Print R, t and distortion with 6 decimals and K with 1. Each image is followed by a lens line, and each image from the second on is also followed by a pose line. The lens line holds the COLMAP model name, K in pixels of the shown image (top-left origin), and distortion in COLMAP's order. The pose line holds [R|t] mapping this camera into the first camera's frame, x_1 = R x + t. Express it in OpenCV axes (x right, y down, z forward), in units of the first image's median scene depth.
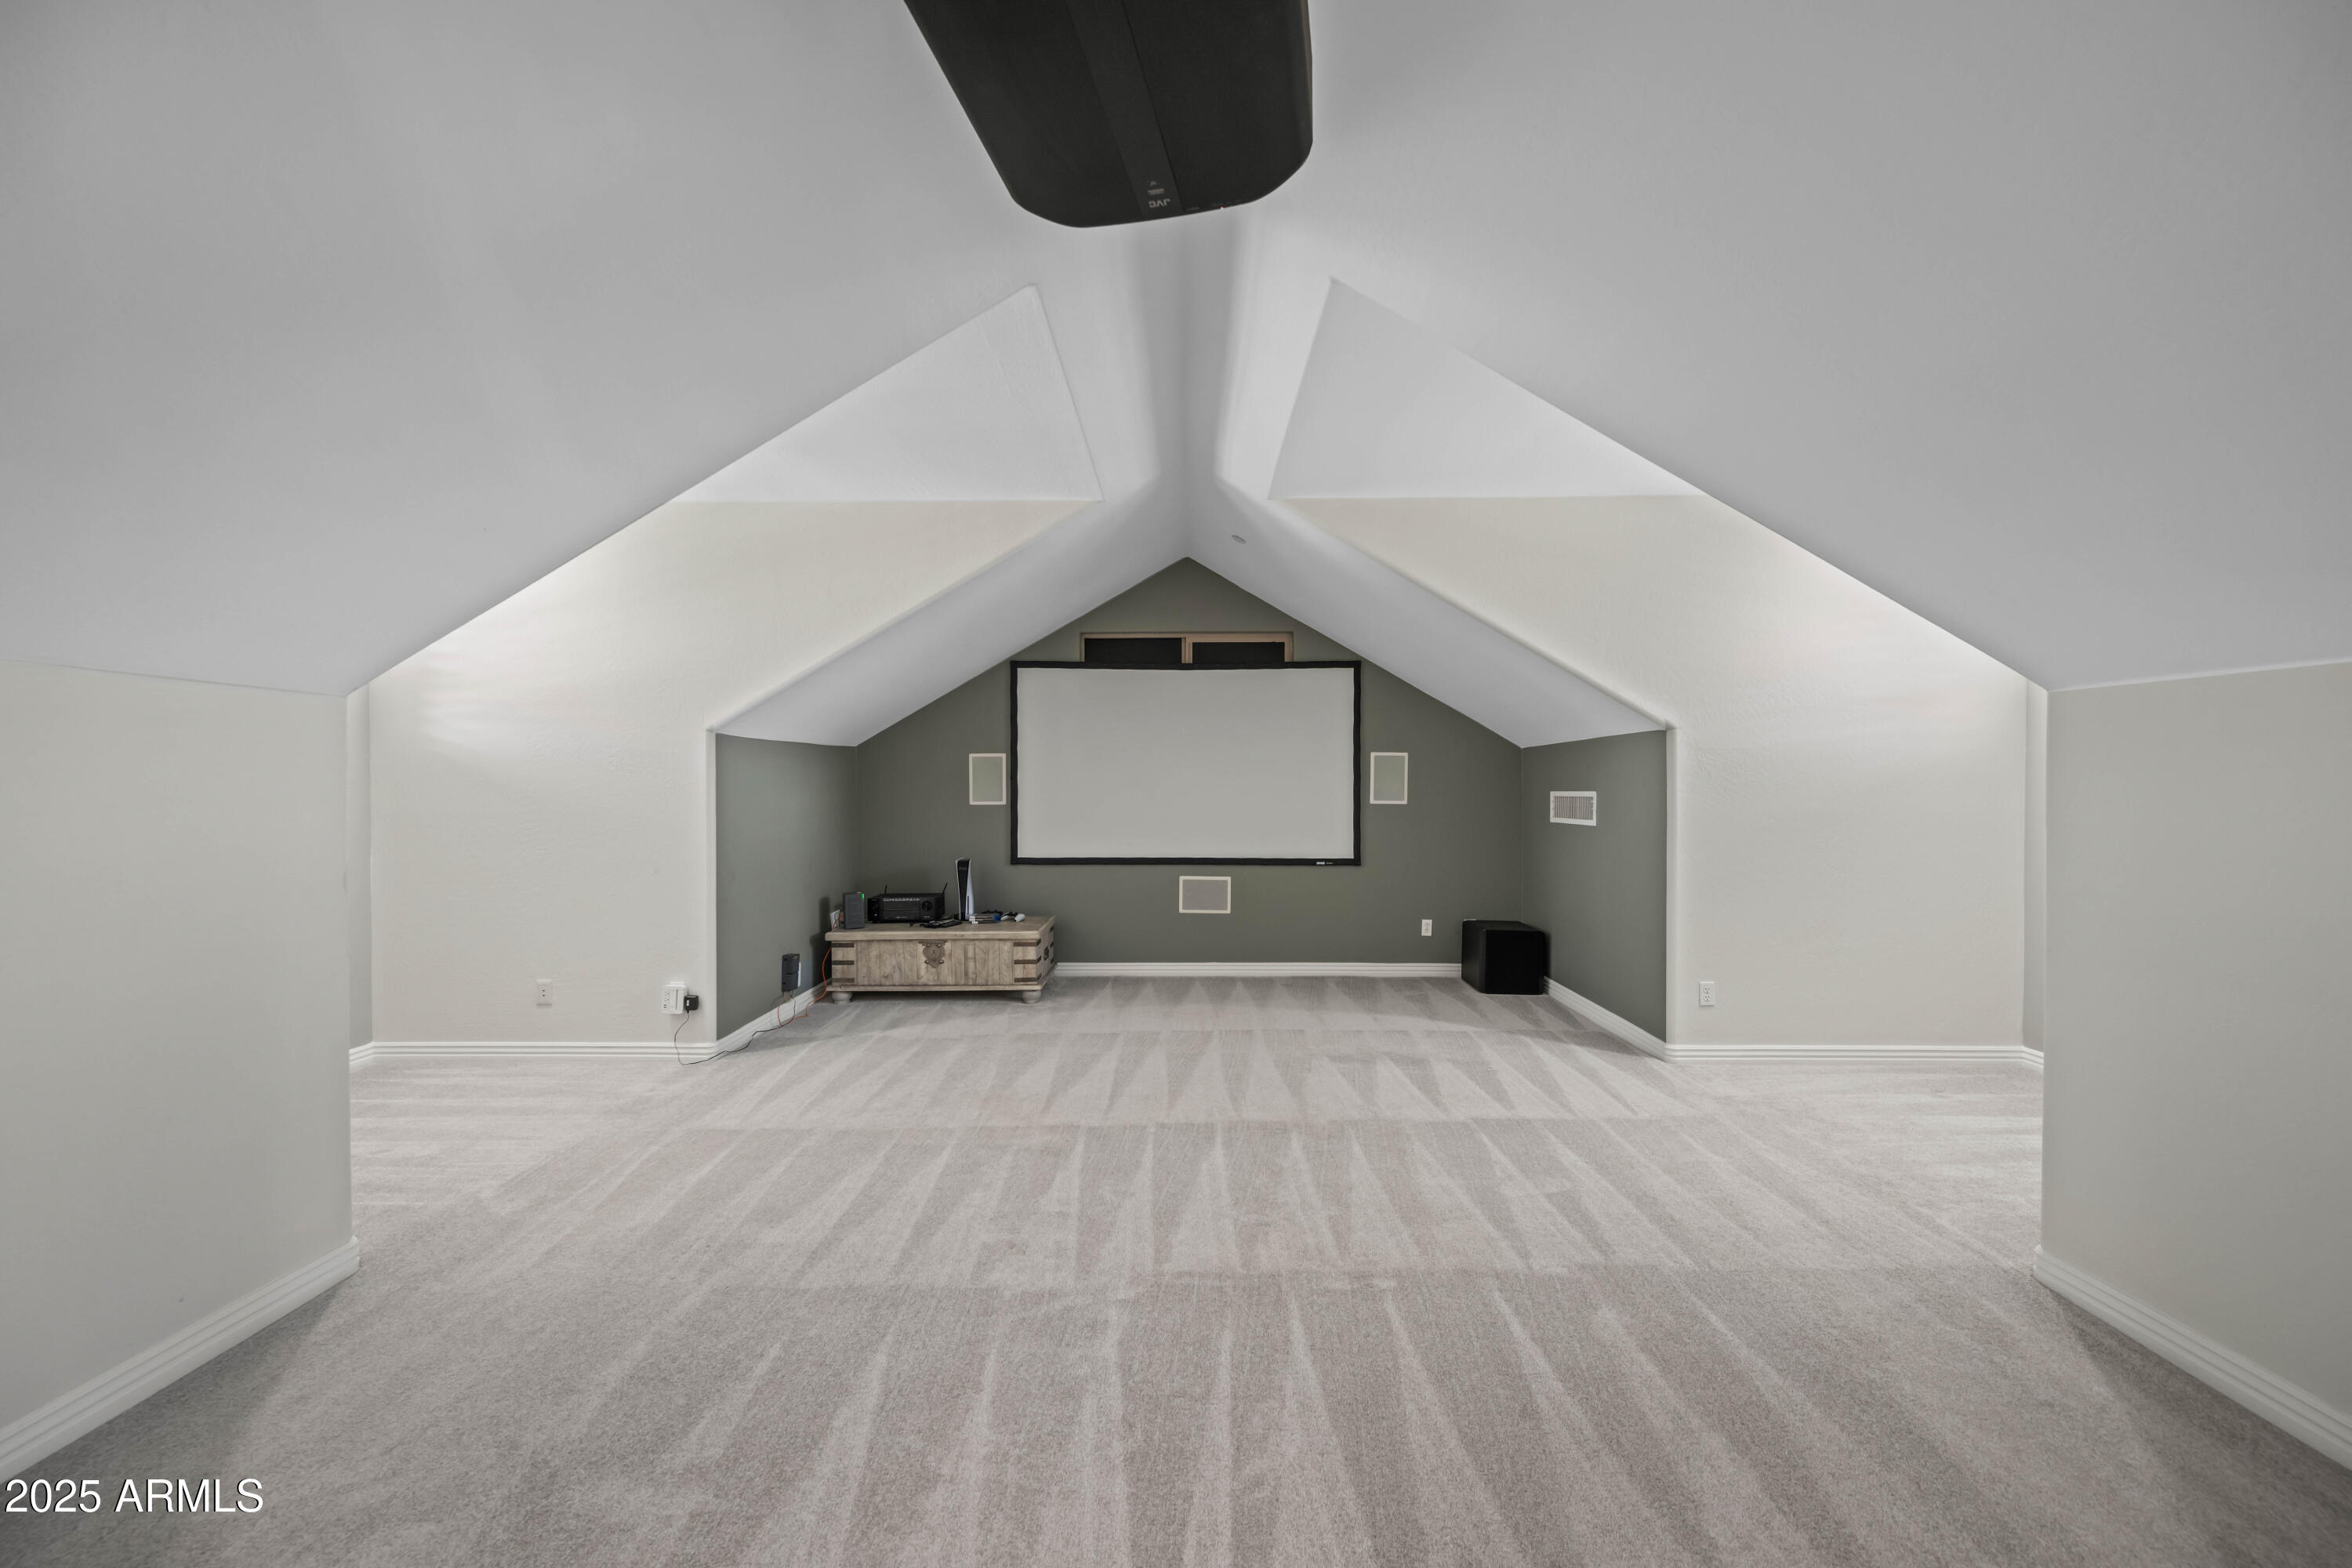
lens RADIAL K [[932.0, 0, 1162.2], [0, 932.0, 779.1], [0, 0, 1]] dist [0.000481, -0.000457]
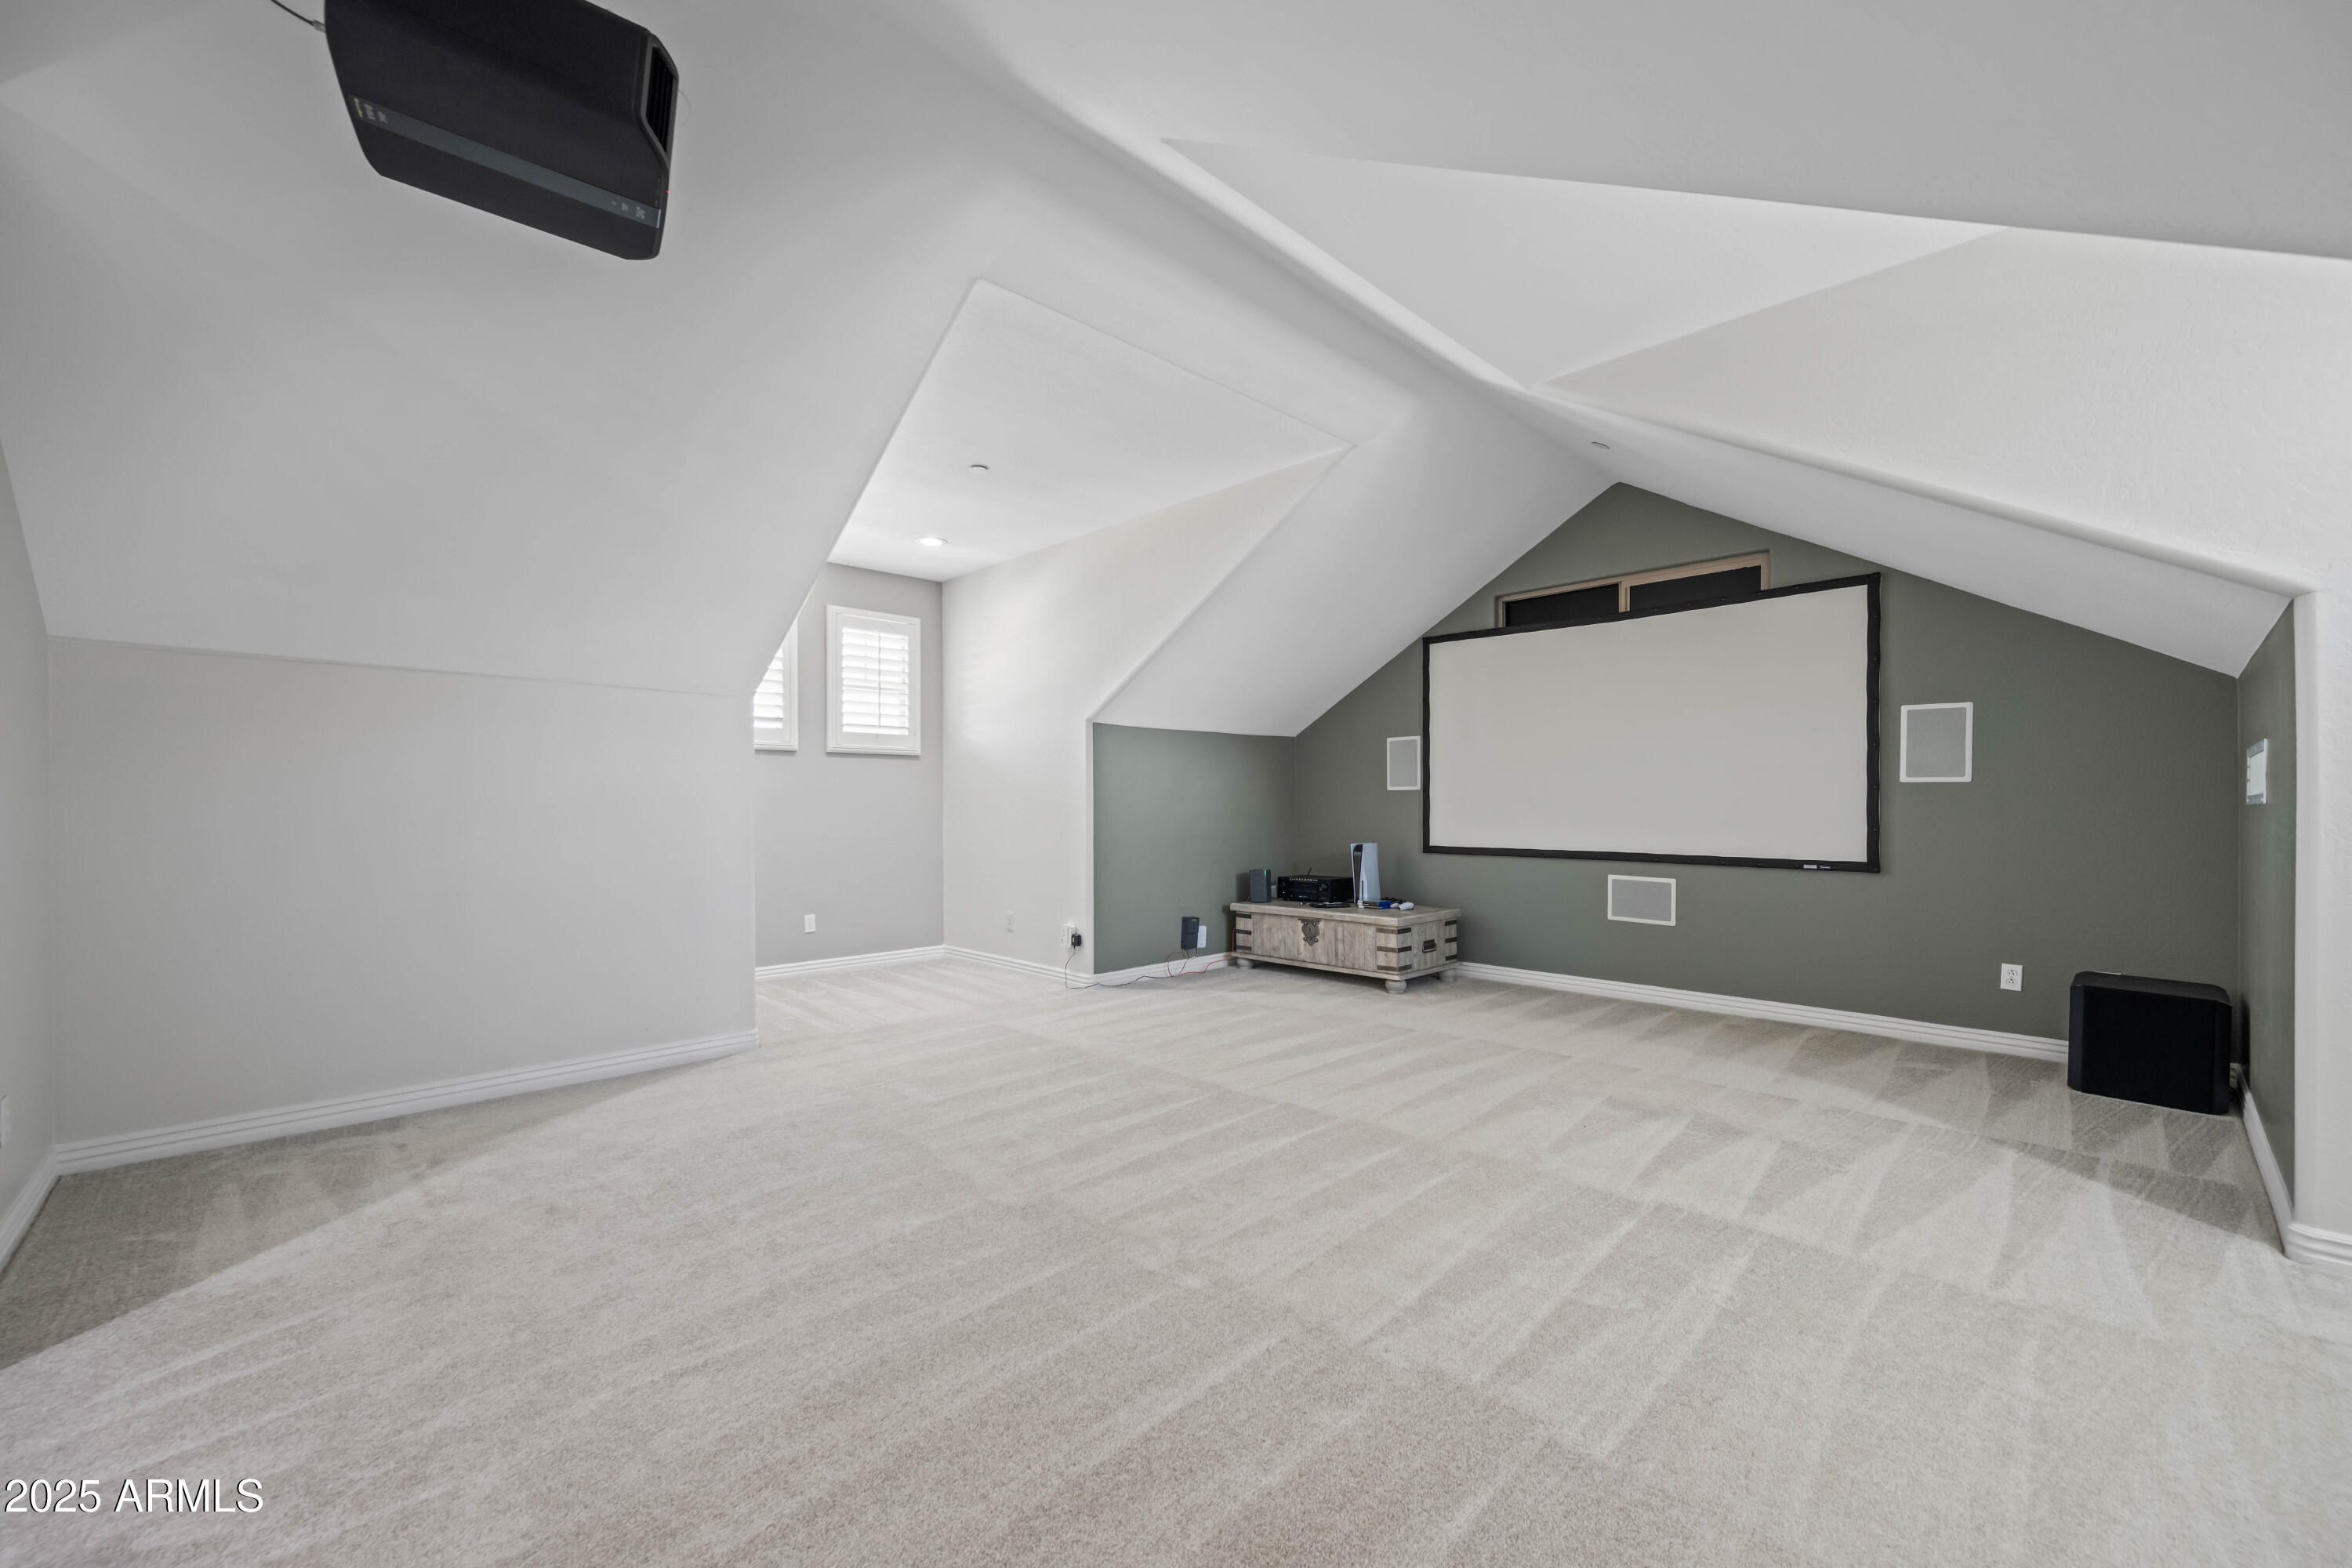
lens RADIAL K [[932.0, 0, 1166.3], [0, 932.0, 804.5], [0, 0, 1]] dist [0.000481, -0.000457]
pose [[0.701749, 0.000300, -0.712424, 0.373529], [0.003620, 0.999986, 0.003987, 0.042928], [0.712415, -0.005377, 0.701738, 0.169346]]
